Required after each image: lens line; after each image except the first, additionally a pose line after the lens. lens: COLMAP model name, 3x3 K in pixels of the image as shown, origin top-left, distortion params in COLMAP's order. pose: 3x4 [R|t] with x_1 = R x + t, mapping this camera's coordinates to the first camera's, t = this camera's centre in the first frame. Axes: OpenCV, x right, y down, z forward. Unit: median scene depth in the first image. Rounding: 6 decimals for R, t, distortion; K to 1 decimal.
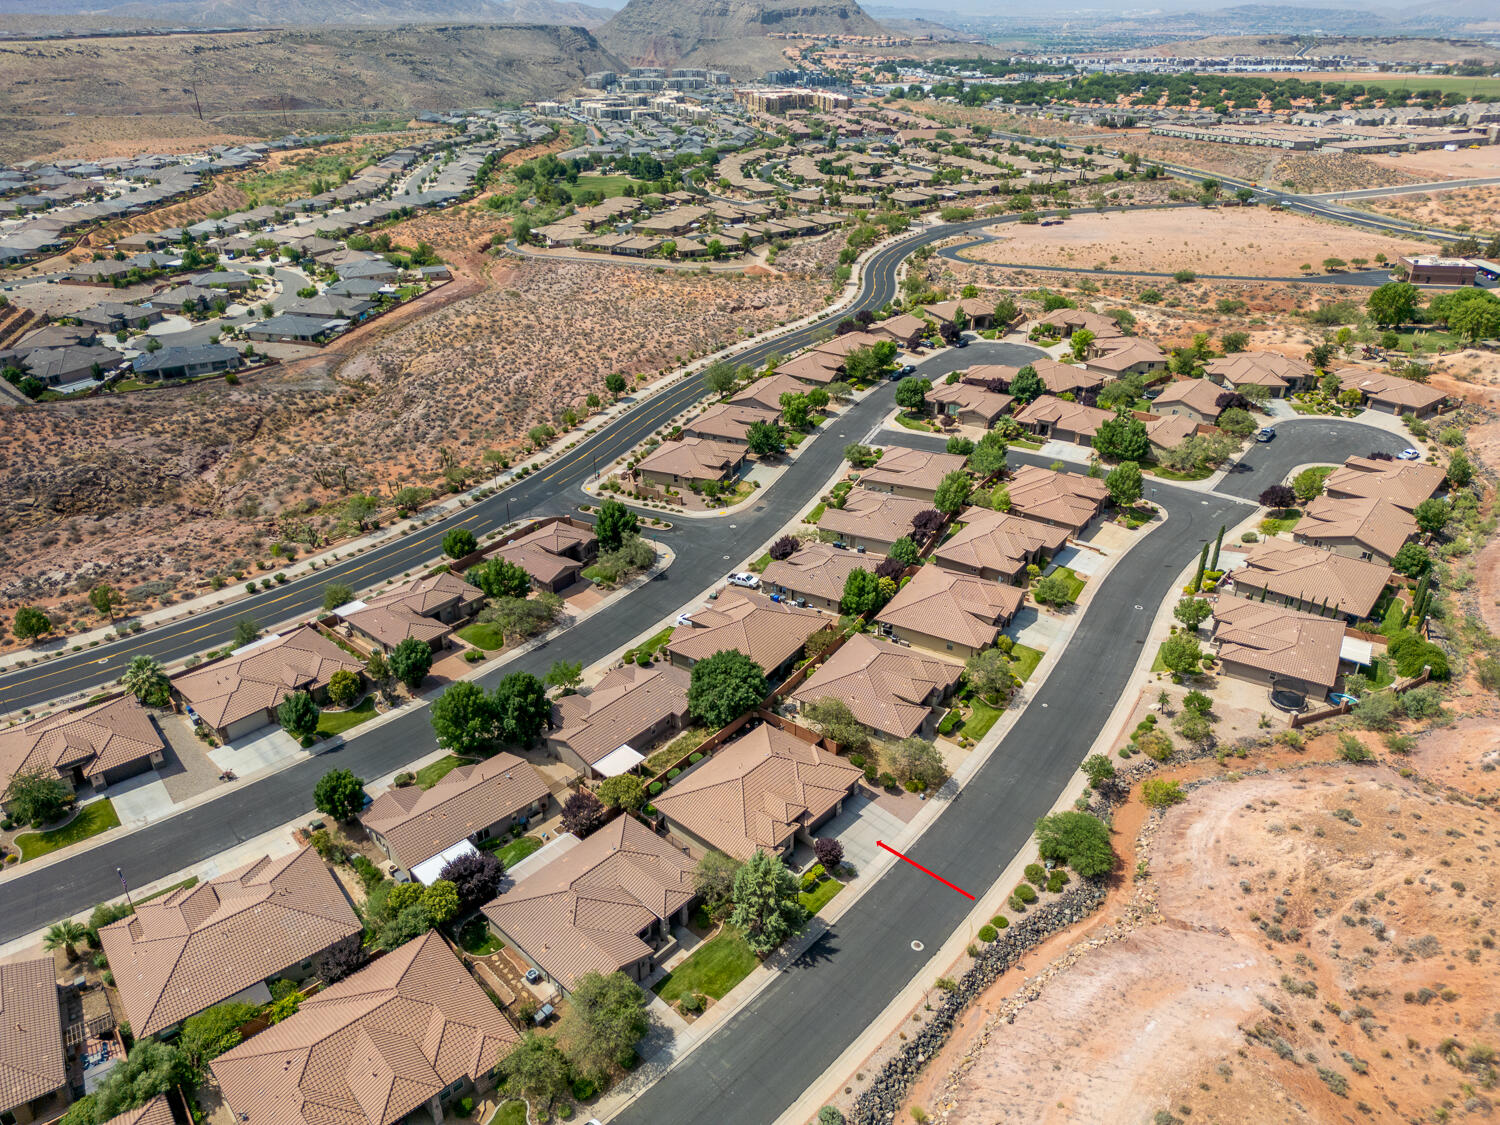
lens RADIAL K [[1050.6, 0, 751.7], [0, 1050.6, 558.5], [0, 0, 1]] dist [0.088759, -0.098079]
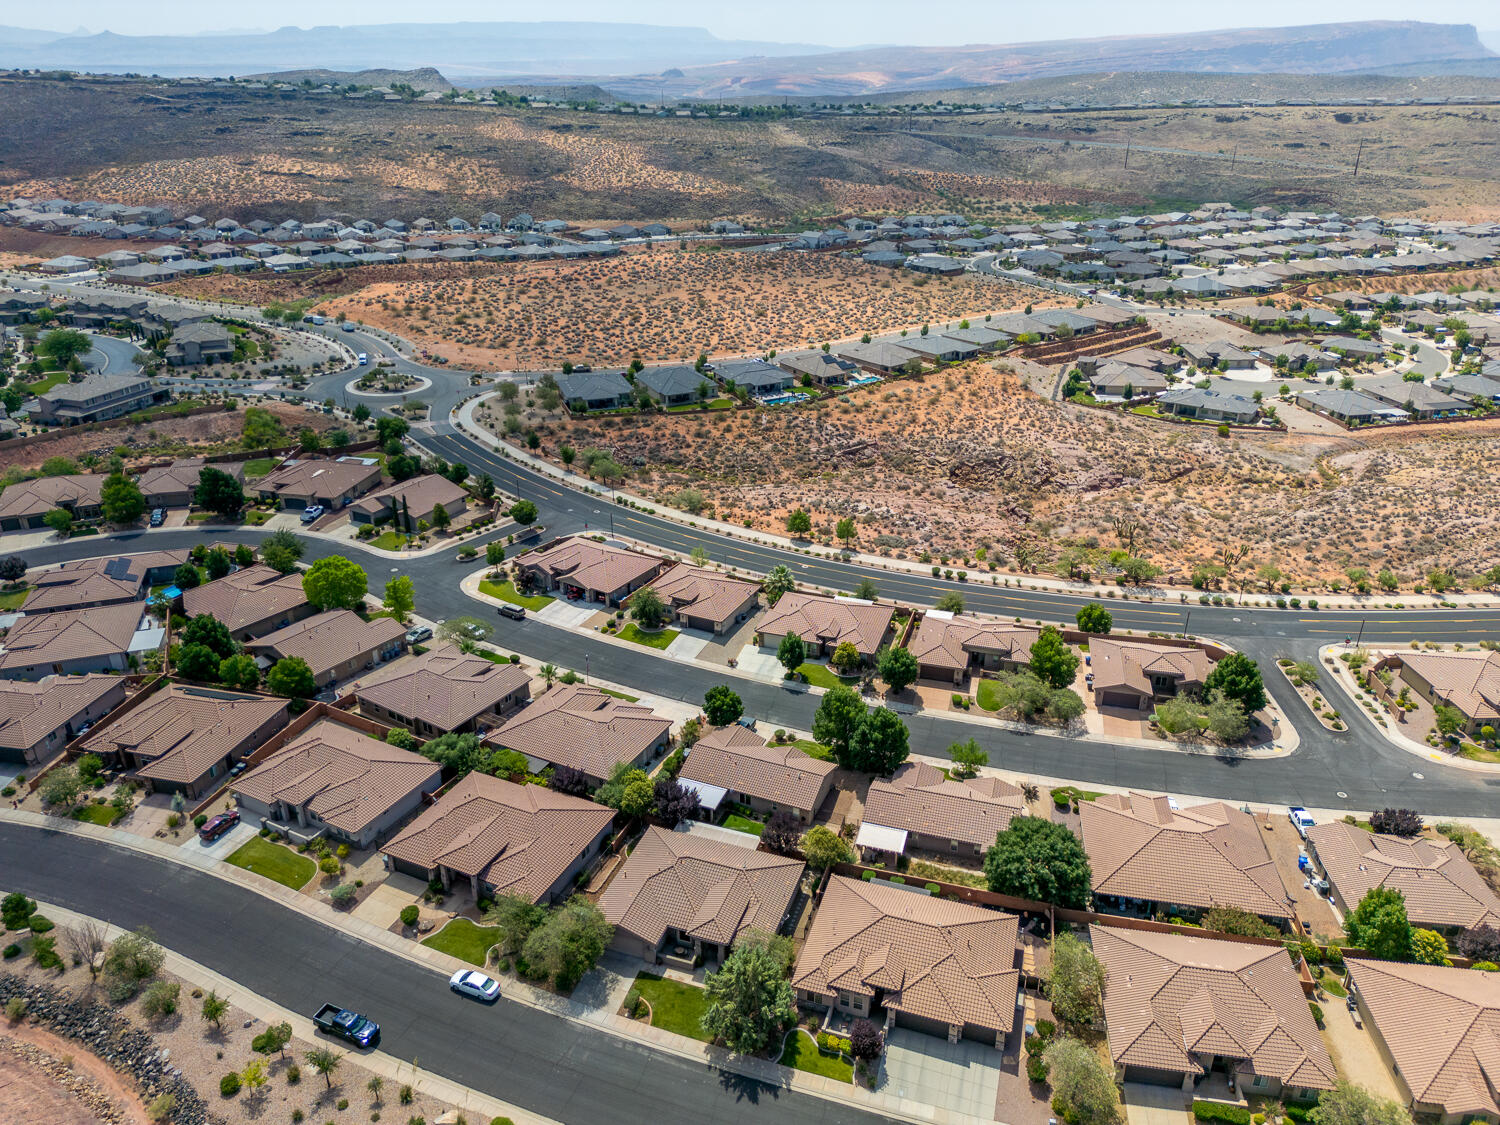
lens RADIAL K [[1051.3, 0, 746.7], [0, 1051.3, 565.2], [0, 0, 1]] dist [0.089087, -0.097590]
pose [[0.394741, 0.387464, -0.833098, 0.485516], [-0.423590, 0.881365, 0.209205, -0.159676], [0.815323, 0.270310, 0.512037, 0.307433]]
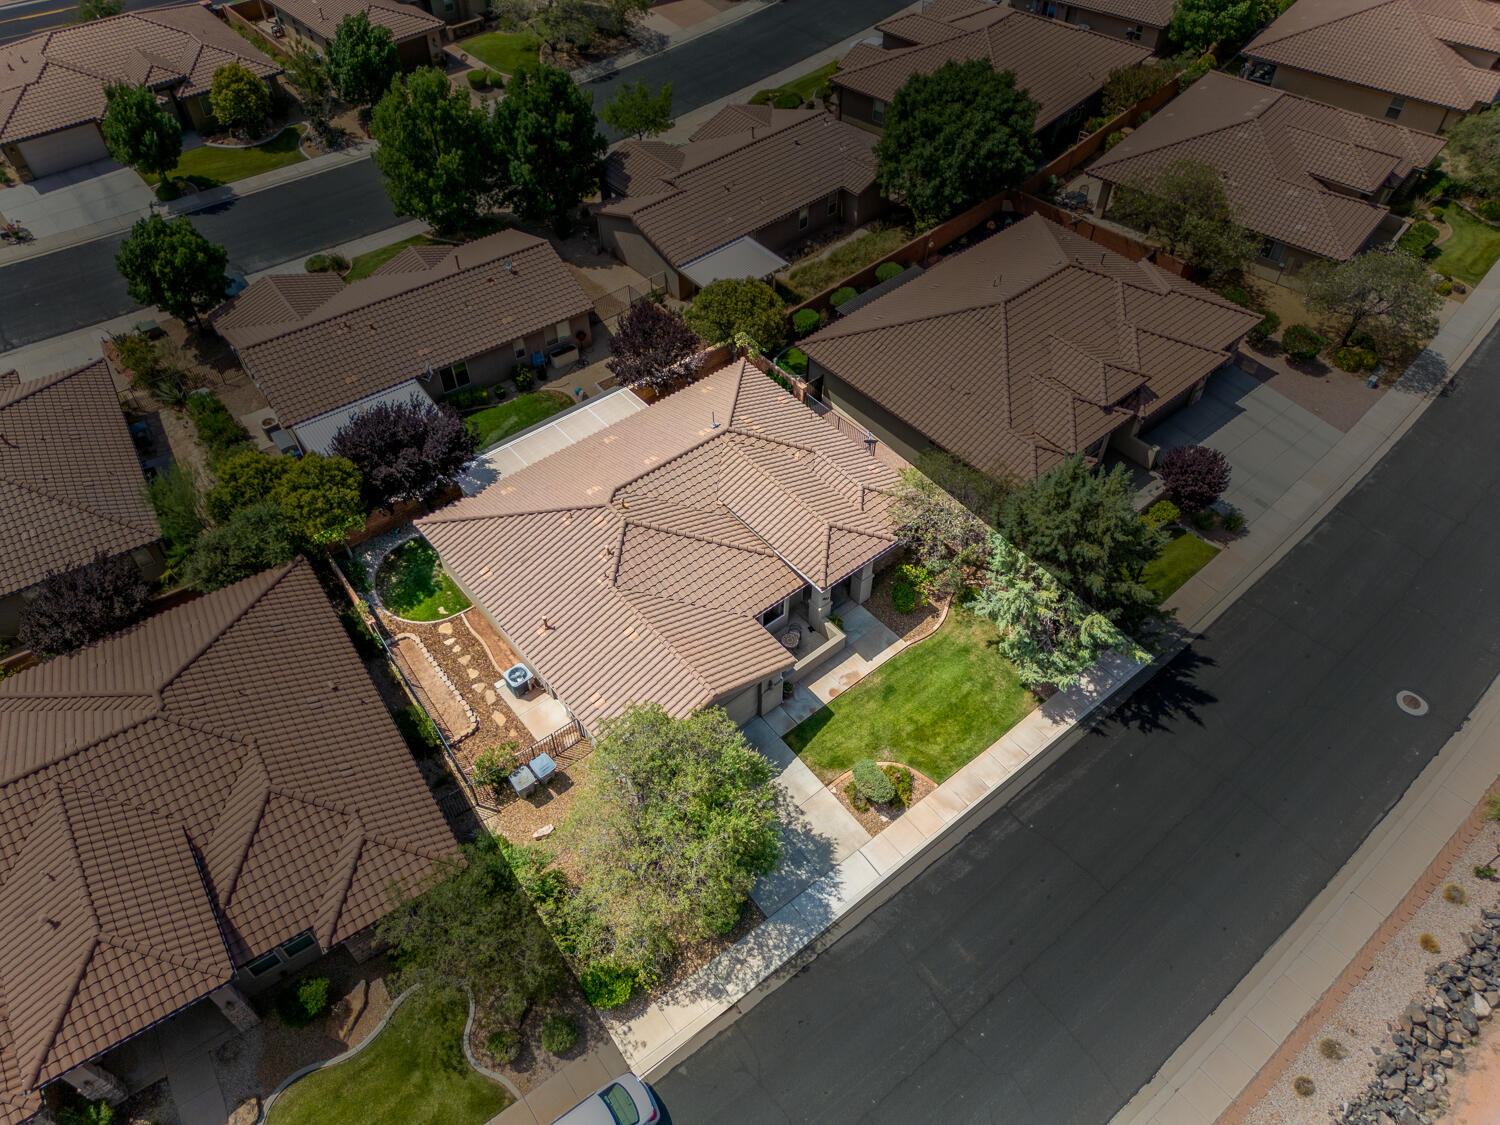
lens RADIAL K [[1051.3, 0, 746.7], [0, 1051.3, 565.2], [0, 0, 1]] dist [0.089087, -0.097590]
pose [[0.991060, 0.098744, -0.089718, -0.055741], [-0.060928, 0.933226, 0.354086, 0.133878], [0.118691, -0.345454, 0.930899, 0.444656]]
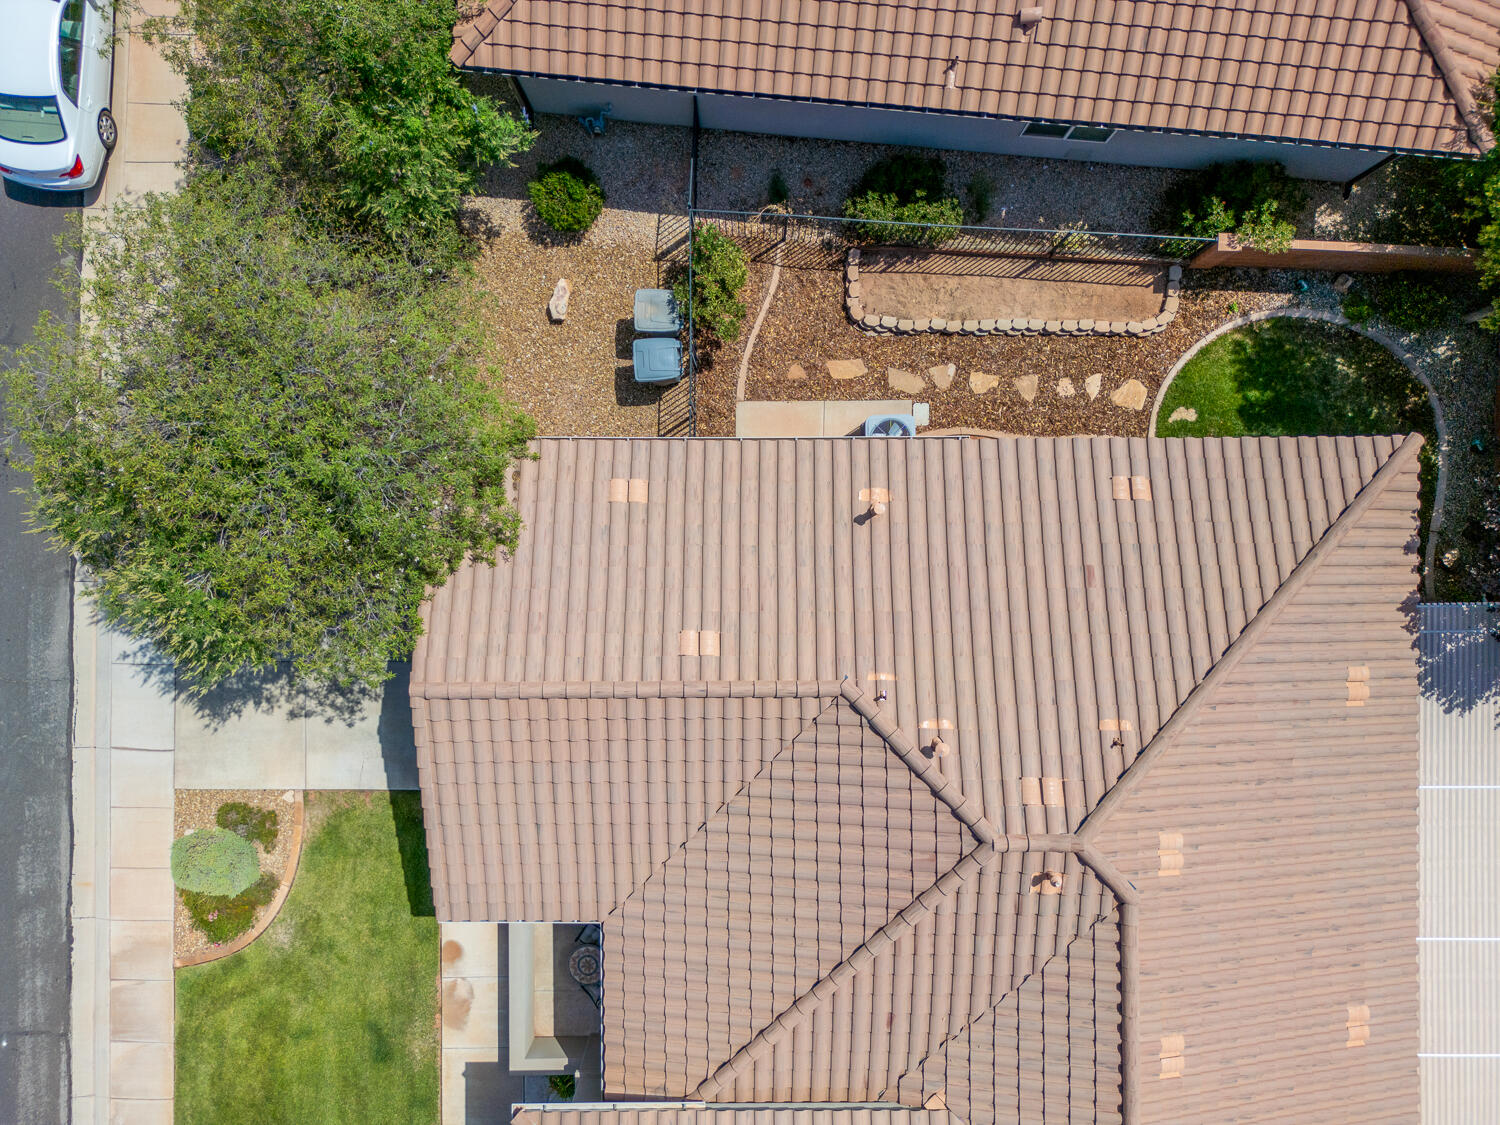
lens RADIAL K [[1045.8, 0, 750.0], [0, 1045.8, 562.5], [0, 0, 1]] dist [0.095947, -0.094070]
pose [[-0.731415, 0.681864, 0.009731, -0.123905], [-0.311429, -0.346688, 0.884771, 0.153820], [0.606667, 0.644104, 0.465924, 0.649981]]
